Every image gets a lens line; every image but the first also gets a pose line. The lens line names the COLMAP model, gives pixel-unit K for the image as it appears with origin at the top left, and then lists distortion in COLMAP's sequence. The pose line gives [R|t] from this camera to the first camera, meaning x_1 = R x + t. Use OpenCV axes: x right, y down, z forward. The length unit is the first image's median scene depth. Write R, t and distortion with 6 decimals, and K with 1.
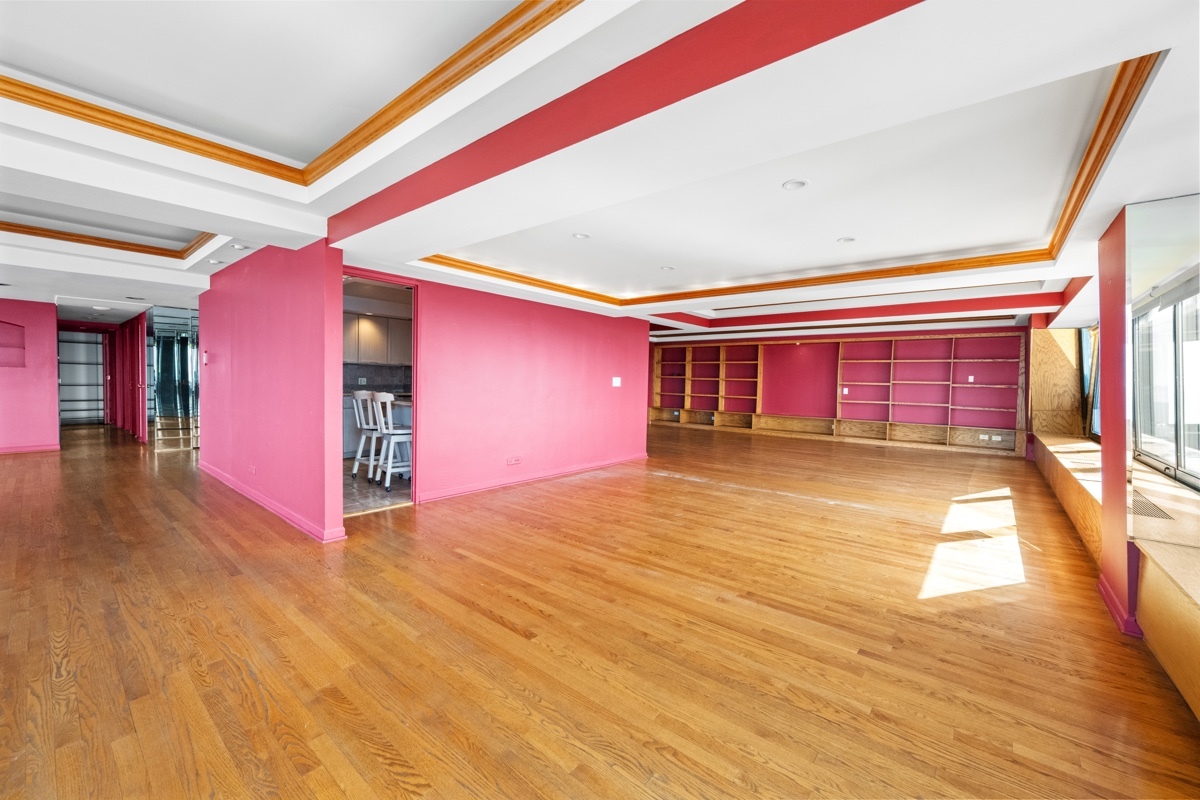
lens RADIAL K [[474.0, 0, 600.4], [0, 474.0, 393.7], [0, 0, 1]] dist [-0.001974, -0.000112]
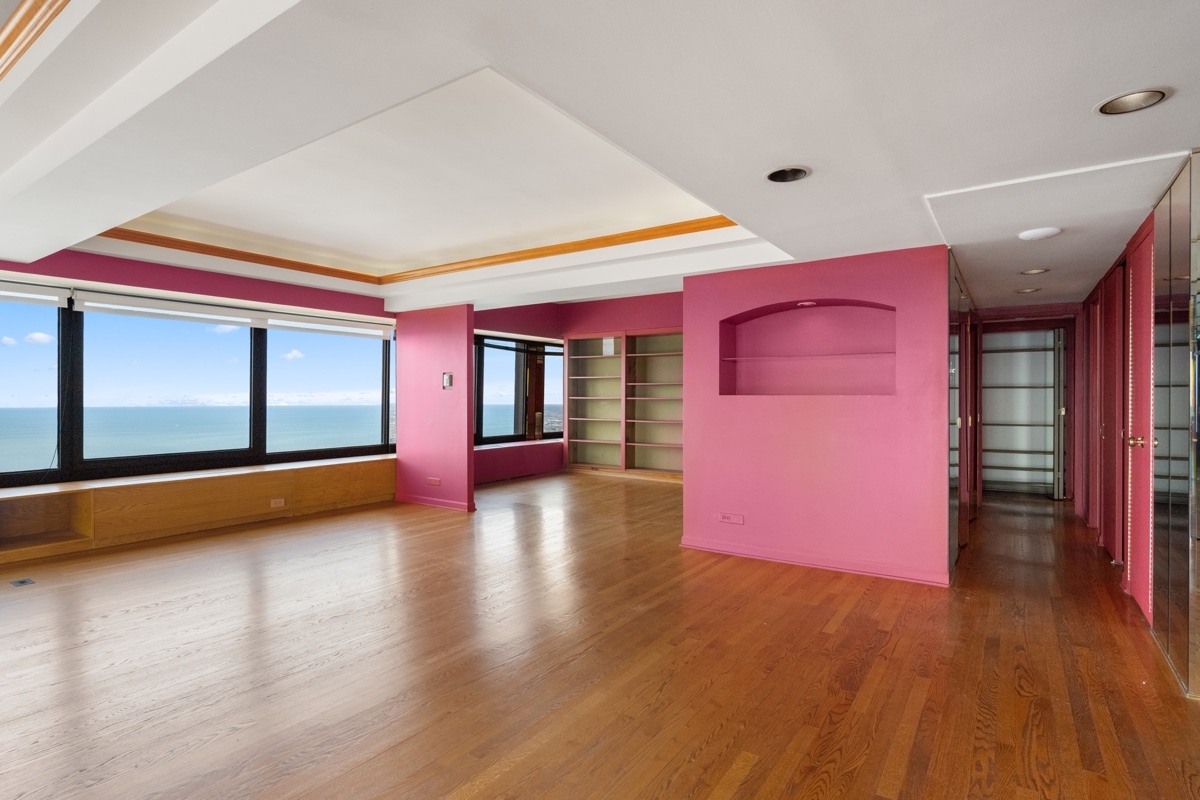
lens RADIAL K [[600.2, 0, 601.2], [0, 600.2, 404.8], [0, 0, 1]] dist [-0.001931, -0.000623]
pose [[0.098040, -0.012378, -0.995105, -0.644436], [-0.024954, 0.999578, -0.014892, -0.028594], [0.994870, 0.026292, 0.097690, 0.641598]]
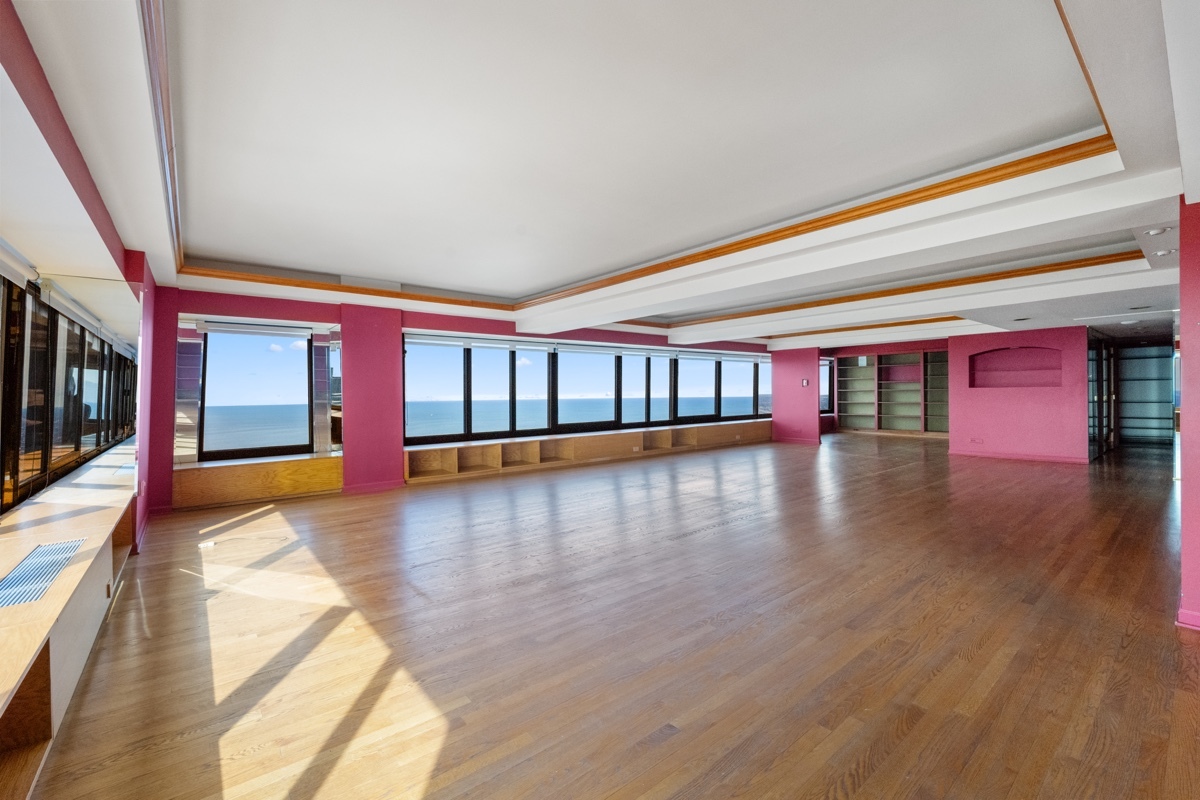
lens RADIAL K [[496.2, 0, 600.0], [0, 496.2, 400.0], [0, 0, 1]] dist [0.001087, 0.000387]
pose [[-0.183485, -0.005223, -0.983009, 0.145136], [-0.016406, 0.999863, -0.002250, -0.002904], [0.982886, 0.015714, -0.183545, 0.132247]]
